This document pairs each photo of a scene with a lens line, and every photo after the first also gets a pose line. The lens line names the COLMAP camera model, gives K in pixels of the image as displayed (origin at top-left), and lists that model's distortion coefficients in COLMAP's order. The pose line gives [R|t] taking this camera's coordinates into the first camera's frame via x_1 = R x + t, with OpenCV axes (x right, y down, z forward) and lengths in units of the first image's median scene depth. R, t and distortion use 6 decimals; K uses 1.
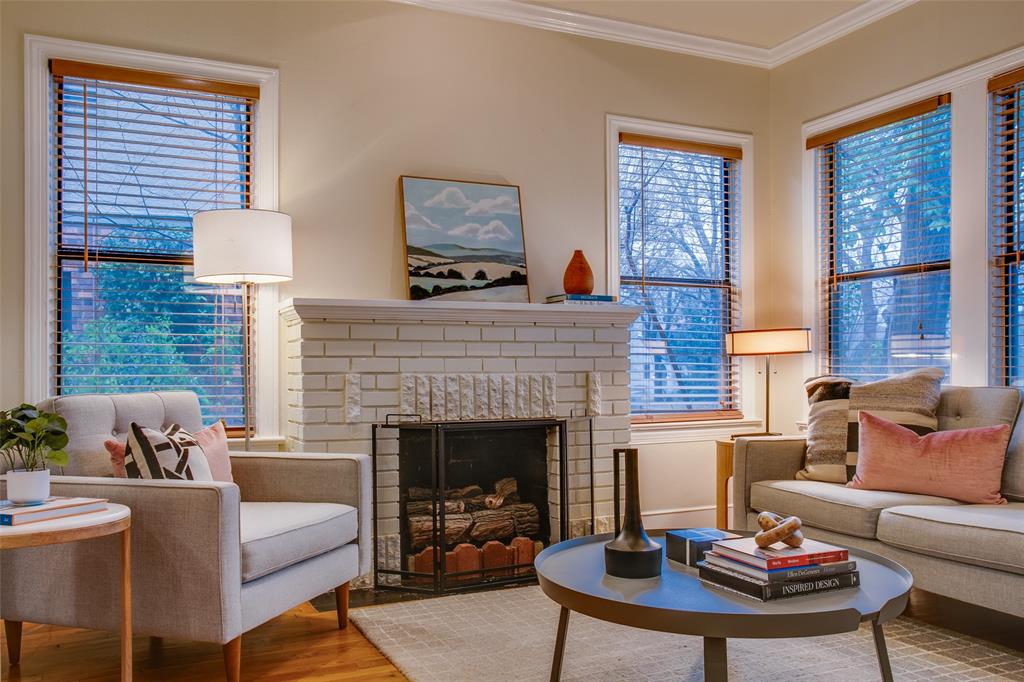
lens RADIAL K [[849.1, 0, 498.4], [0, 849.1, 363.8], [0, 0, 1]] dist [-0.038250, 0.054475]
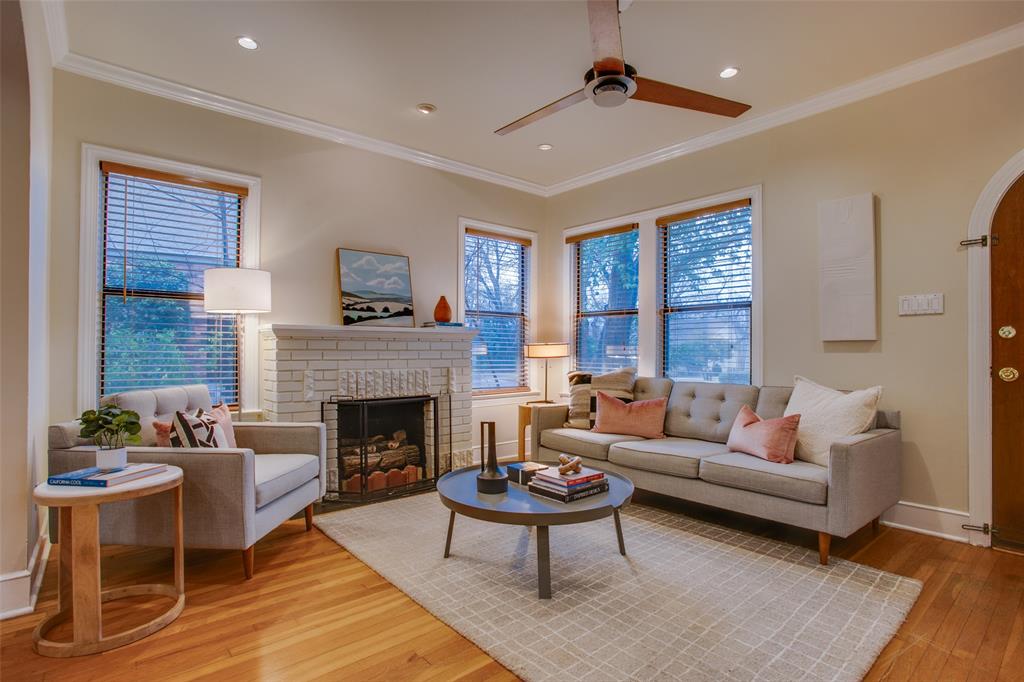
lens RADIAL K [[510.6, 0, 507.2], [0, 510.6, 344.3], [0, 0, 1]] dist [-0.052209, 0.017678]
pose [[0.961912, 0.011709, 0.273107, -0.068822], [-0.011412, 0.999931, -0.002676, -0.038774], [-0.273120, -0.000543, 0.961980, -0.032653]]
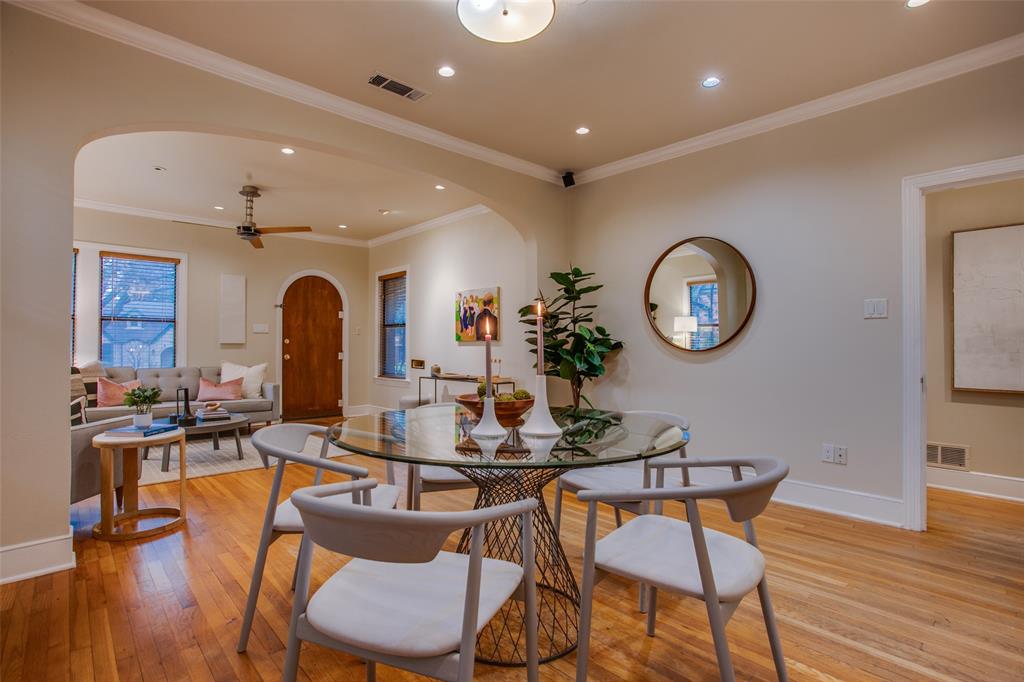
lens RADIAL K [[500.3, 0, 479.3], [0, 500.3, 342.5], [0, 0, 1]] dist [-0.016261, 0.001931]
pose [[-0.288242, 0.015785, 0.957428, -1.236801], [-0.012508, 0.999717, -0.020248, -0.032401], [-0.957476, -0.017812, -0.287962, 0.293960]]
